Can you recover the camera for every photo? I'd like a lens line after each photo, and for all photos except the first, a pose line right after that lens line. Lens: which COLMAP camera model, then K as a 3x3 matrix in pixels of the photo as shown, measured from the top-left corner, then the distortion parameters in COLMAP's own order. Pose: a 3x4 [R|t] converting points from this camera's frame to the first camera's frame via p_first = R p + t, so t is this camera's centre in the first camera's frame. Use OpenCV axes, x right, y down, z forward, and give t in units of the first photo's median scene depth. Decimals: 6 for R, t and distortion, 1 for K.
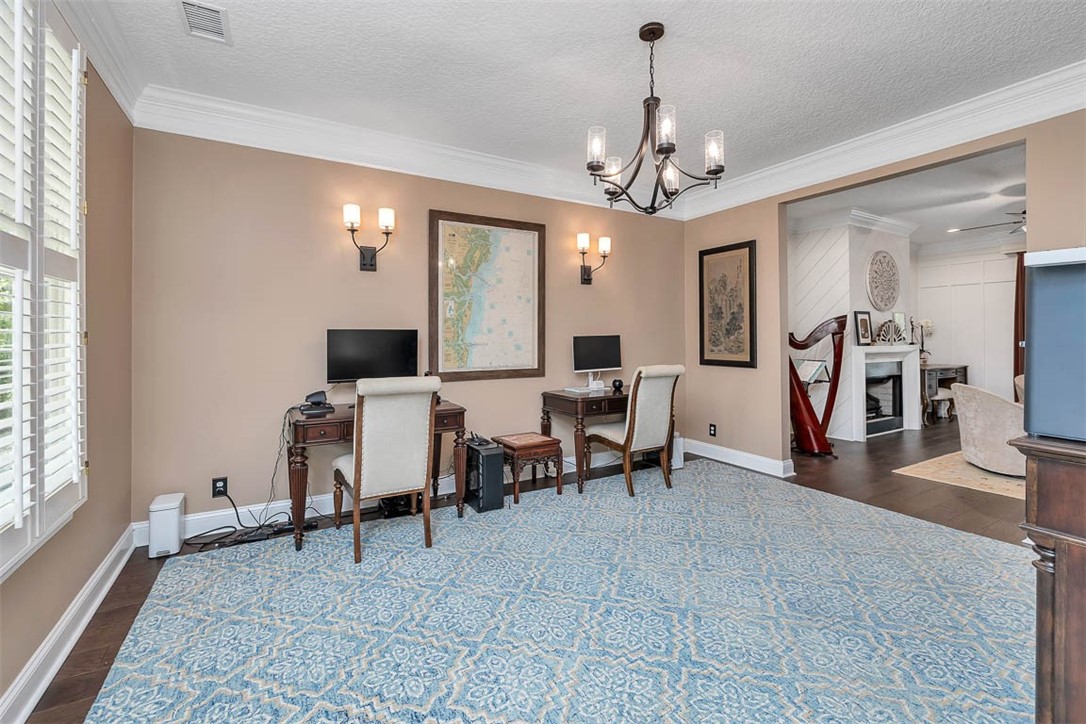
lens RADIAL K [[468.4, 0, 539.1], [0, 468.4, 334.1], [0, 0, 1]] dist [0.000223, -0.000091]
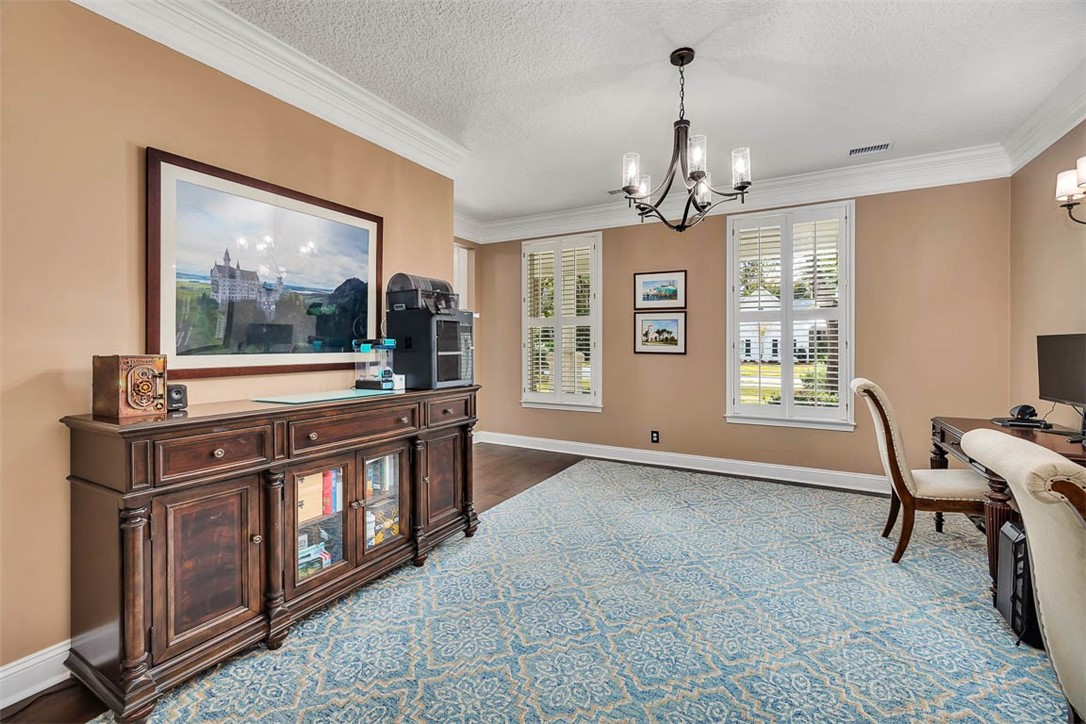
lens RADIAL K [[468.4, 0, 539.1], [0, 468.4, 334.1], [0, 0, 1]] dist [0.000223, -0.000091]
pose [[-0.857956, -0.010176, -0.513622, 1.125491], [0.004031, 0.999640, -0.026539, 0.009797], [0.513707, -0.024840, -0.857606, 1.841842]]
